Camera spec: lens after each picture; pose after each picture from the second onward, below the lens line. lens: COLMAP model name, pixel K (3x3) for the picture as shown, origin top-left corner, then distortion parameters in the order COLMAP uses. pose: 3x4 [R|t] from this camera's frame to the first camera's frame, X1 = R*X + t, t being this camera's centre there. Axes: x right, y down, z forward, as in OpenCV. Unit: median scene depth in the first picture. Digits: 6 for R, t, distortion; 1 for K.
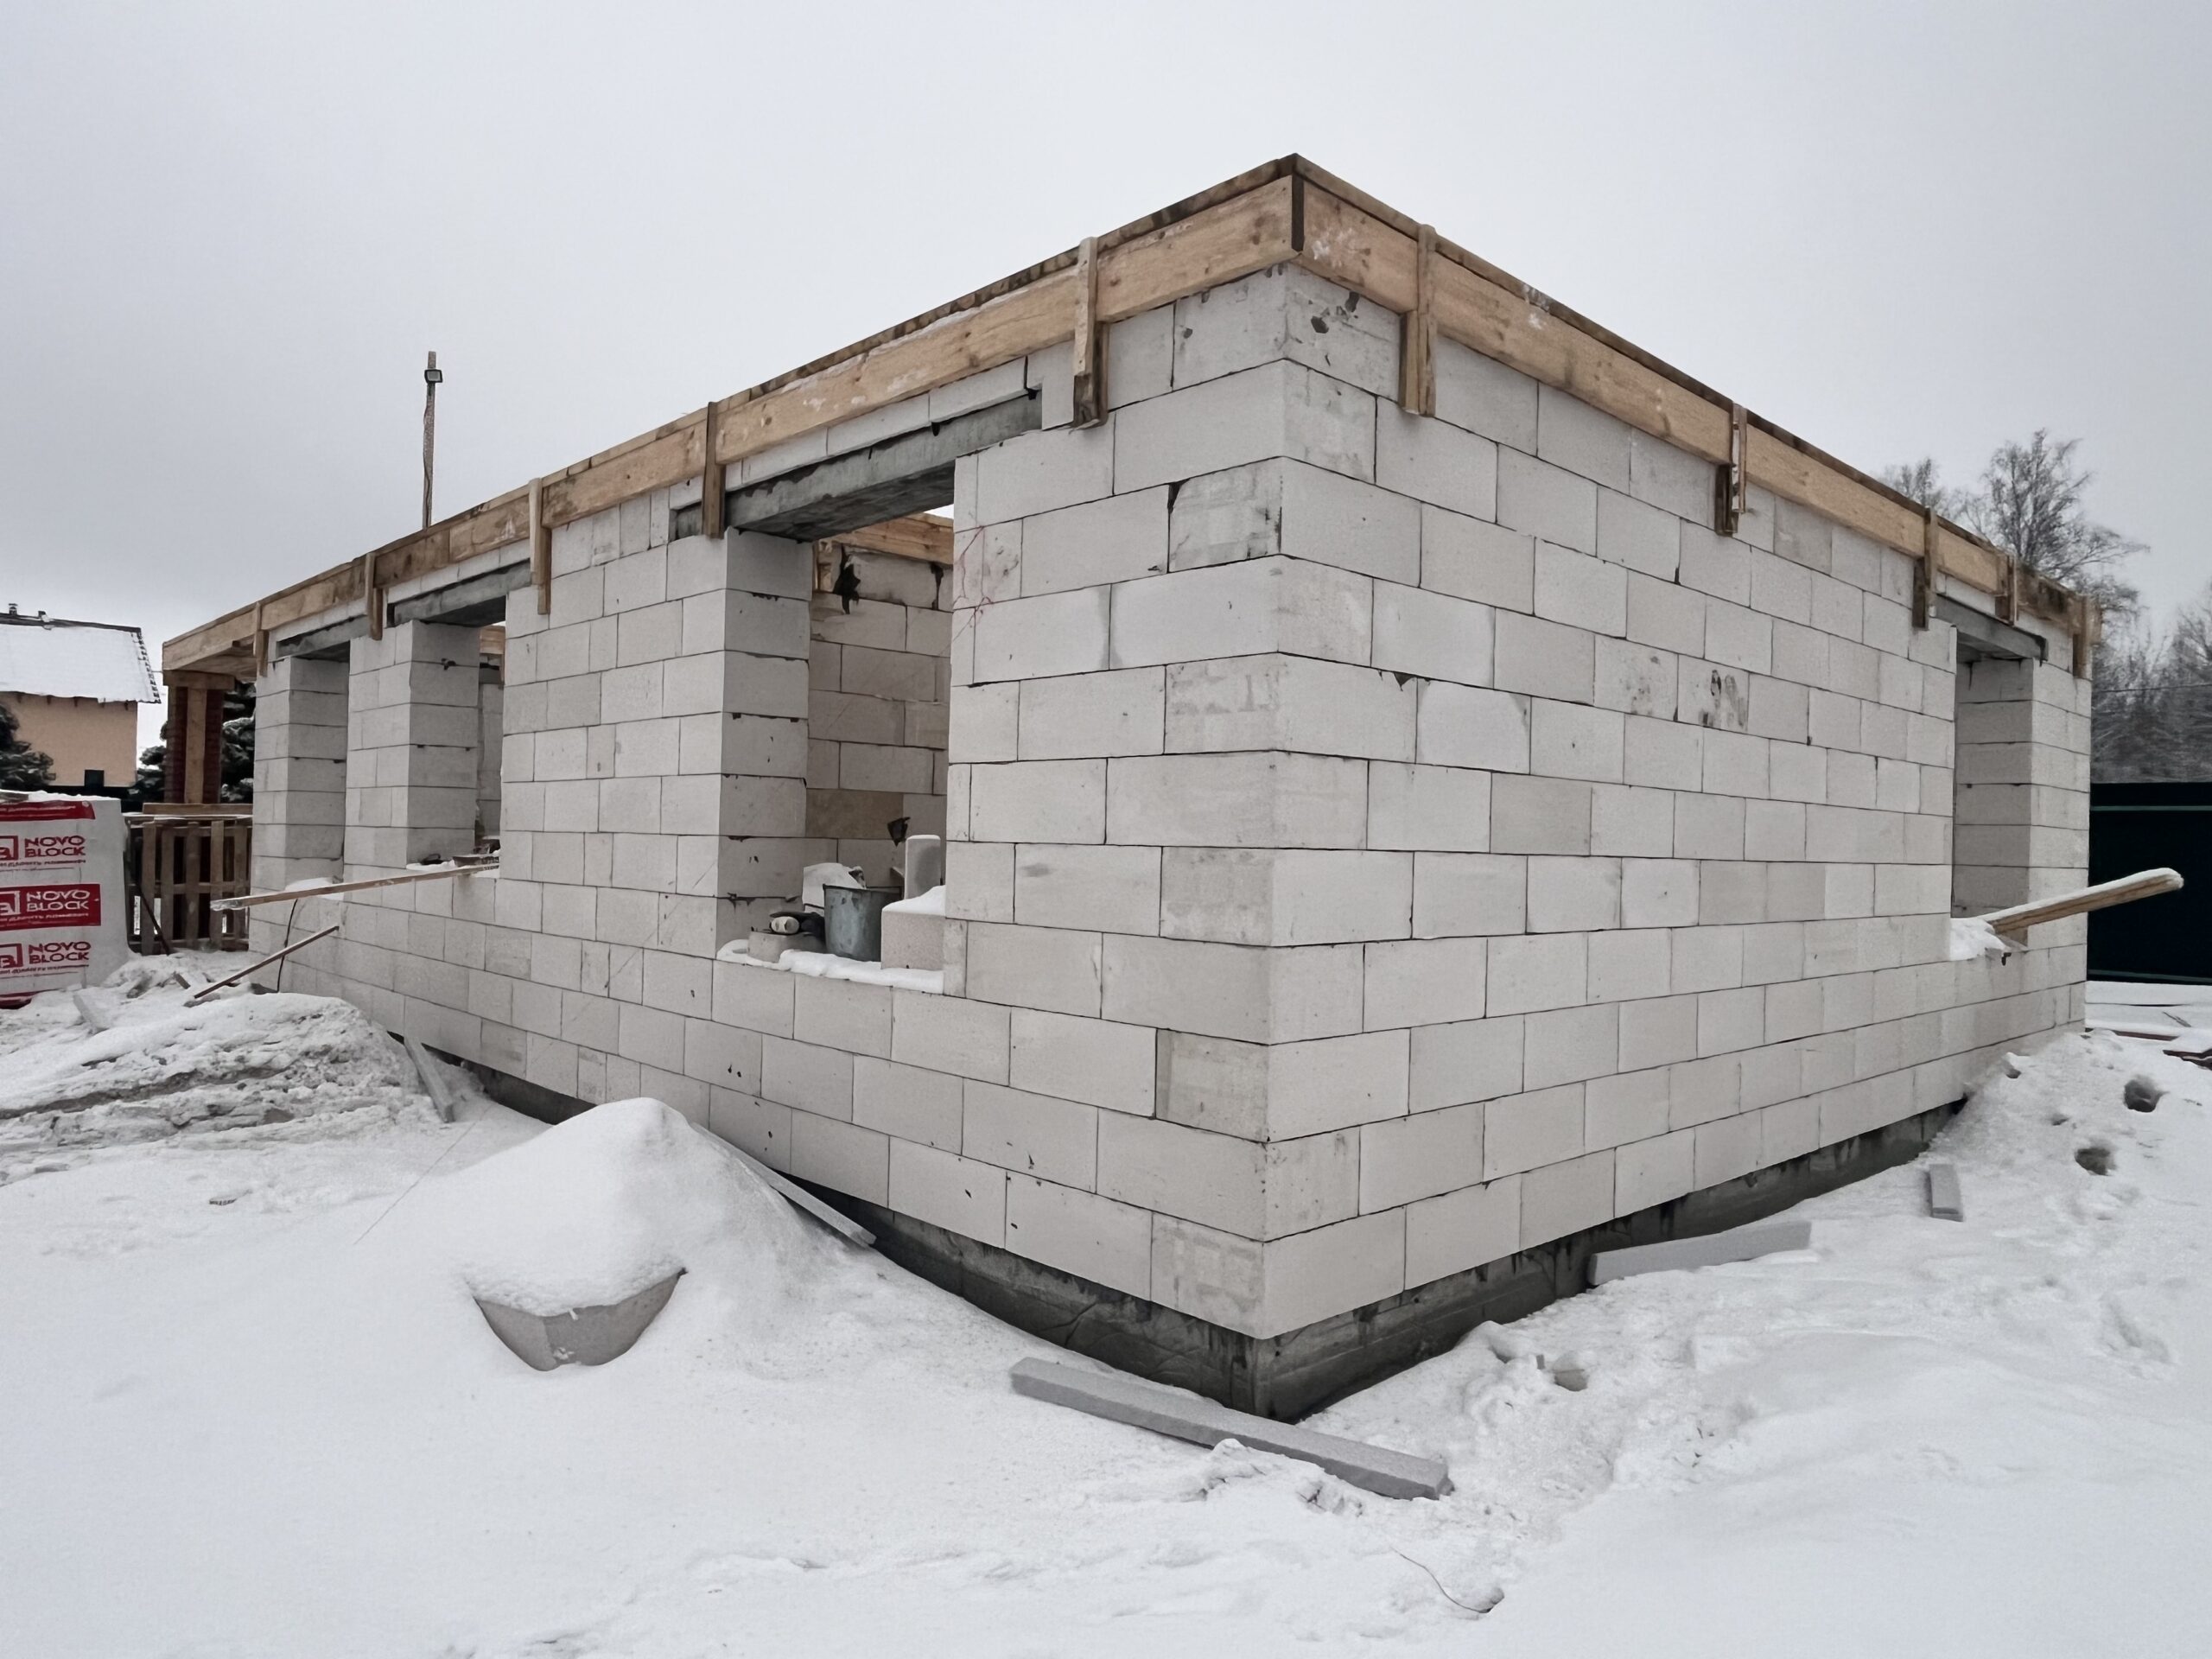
lens RADIAL K [[1419.8, 0, 1102.5], [0, 1419.8, 815.6], [0, 0, 1]] dist [-0.002830, -0.002225]
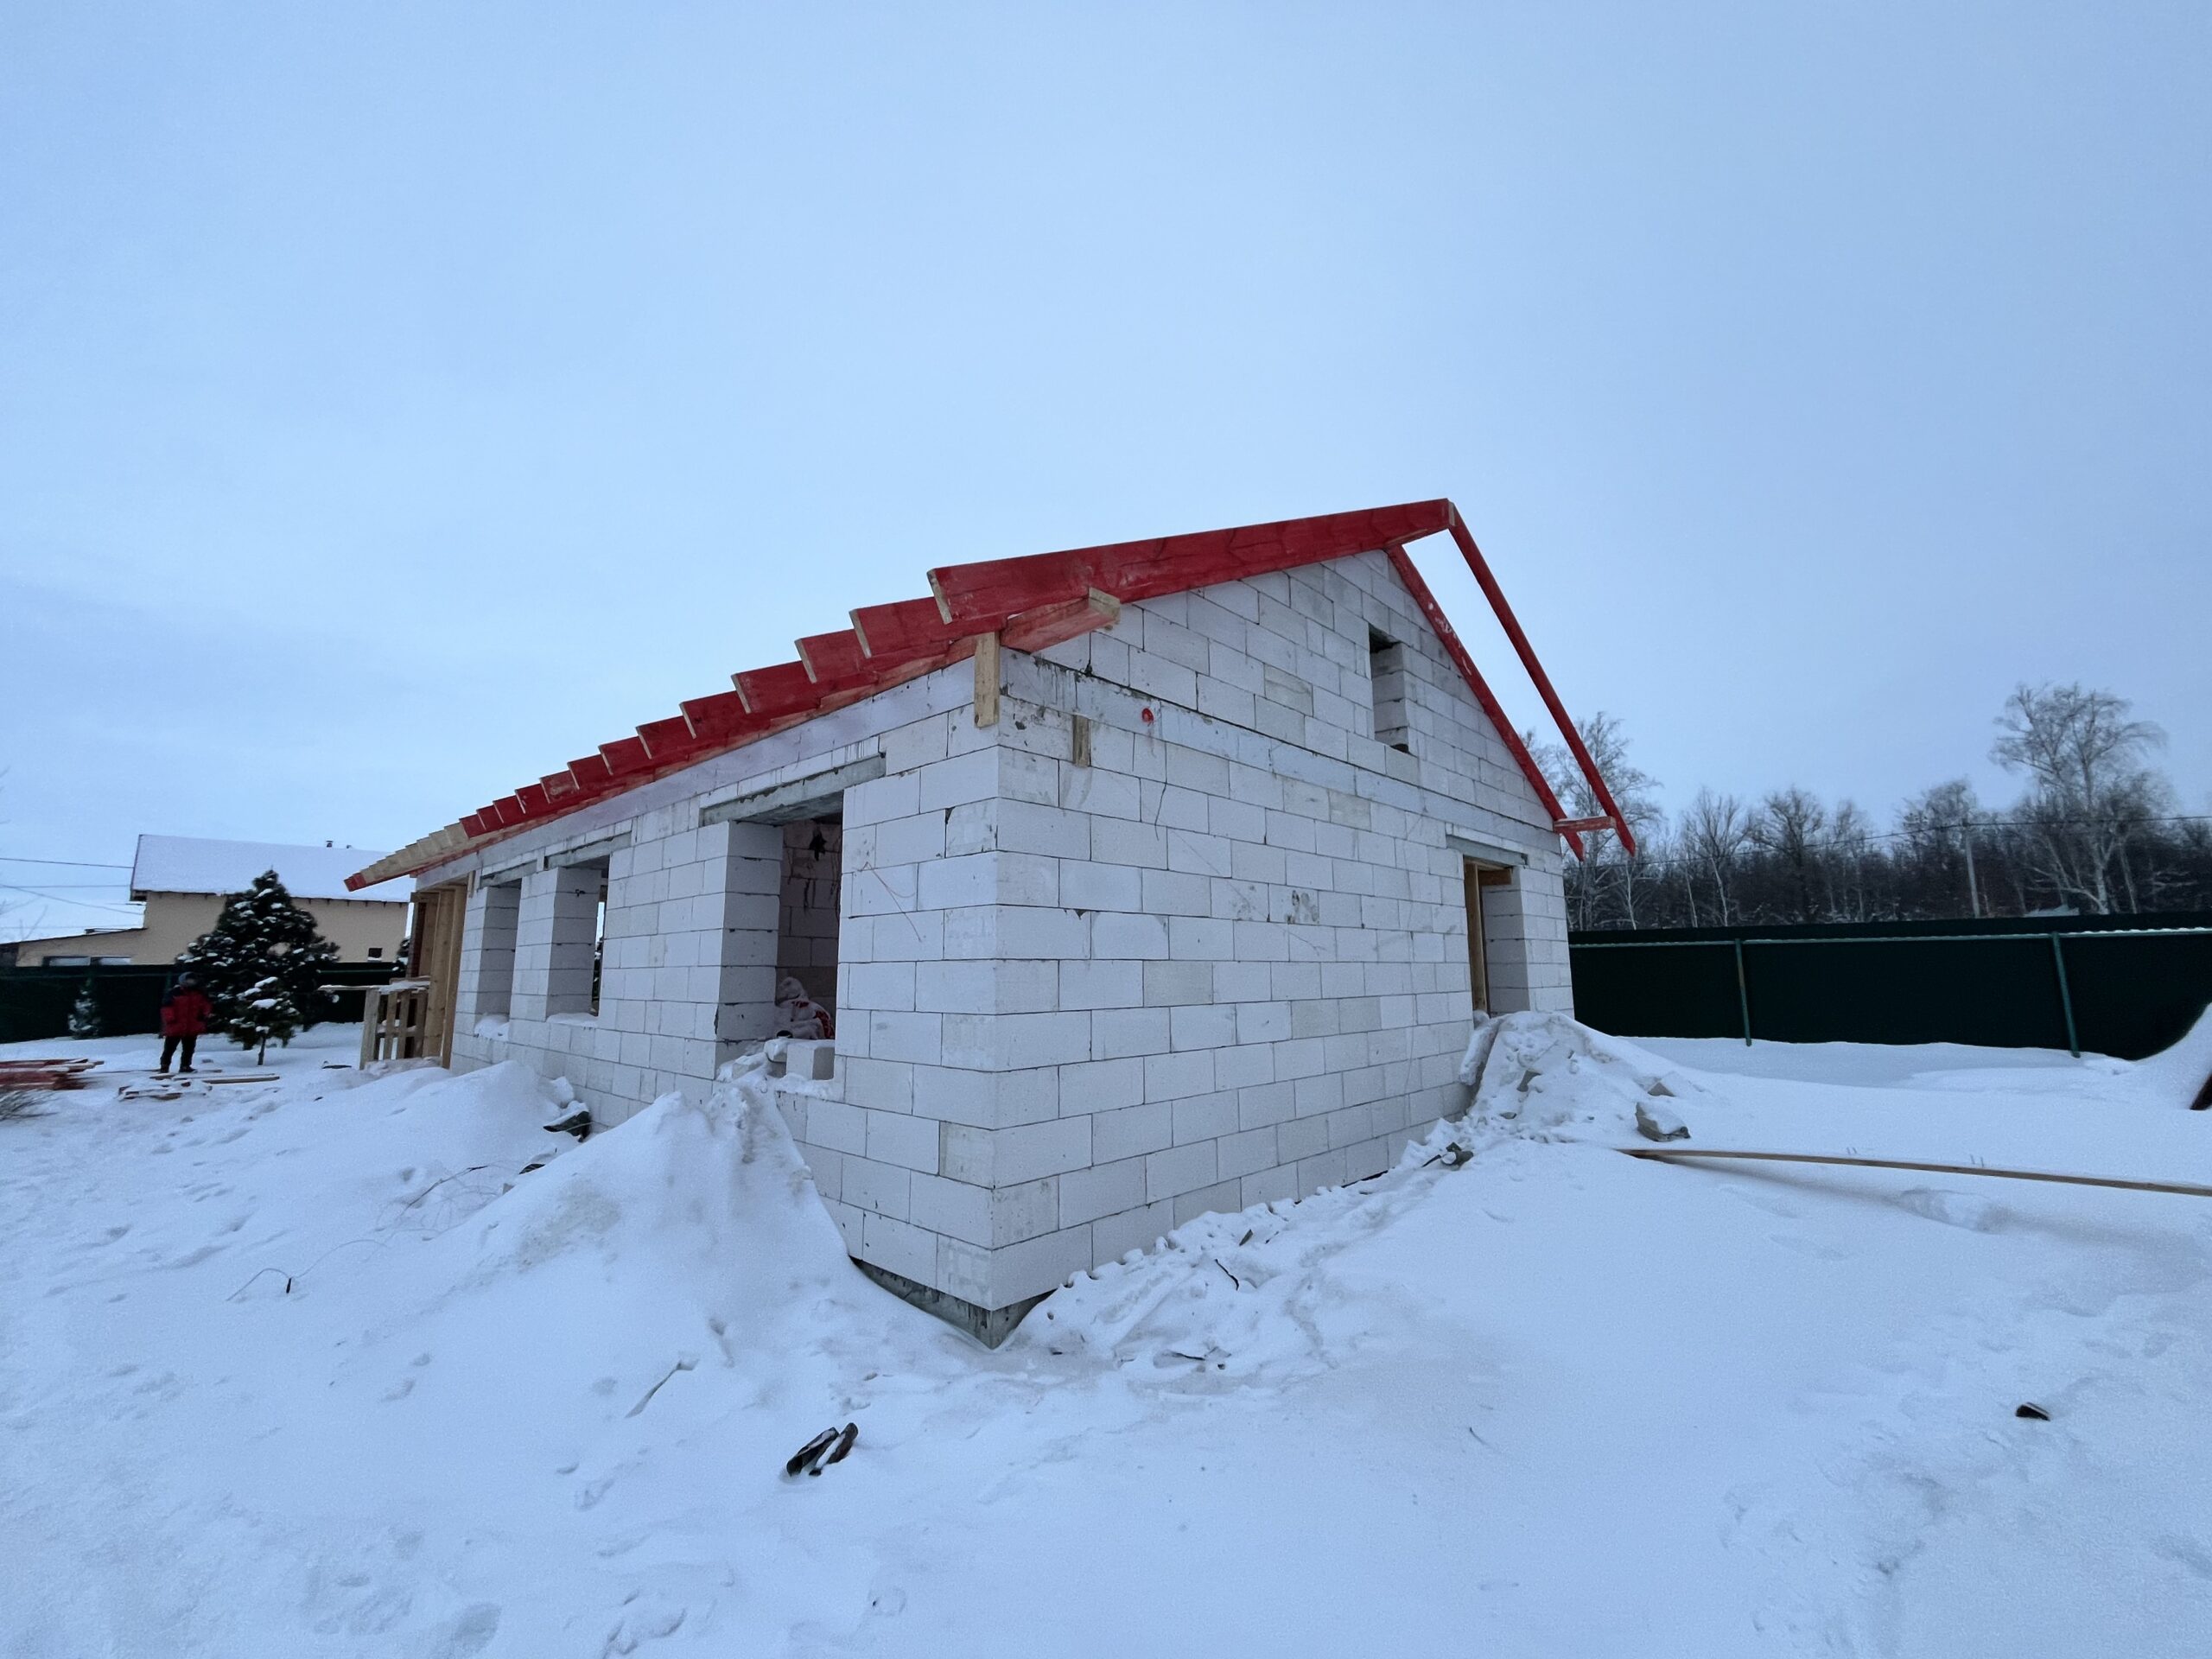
lens RADIAL K [[892.7, 0, 1107.6], [0, 892.7, 822.5], [0, 0, 1]] dist [-0.002664, -0.000801]
pose [[0.997932, -0.020710, 0.060856, 0.163302], [0.029222, 0.989364, -0.142495, -0.042949], [-0.057258, 0.143978, 0.987923, -0.119088]]
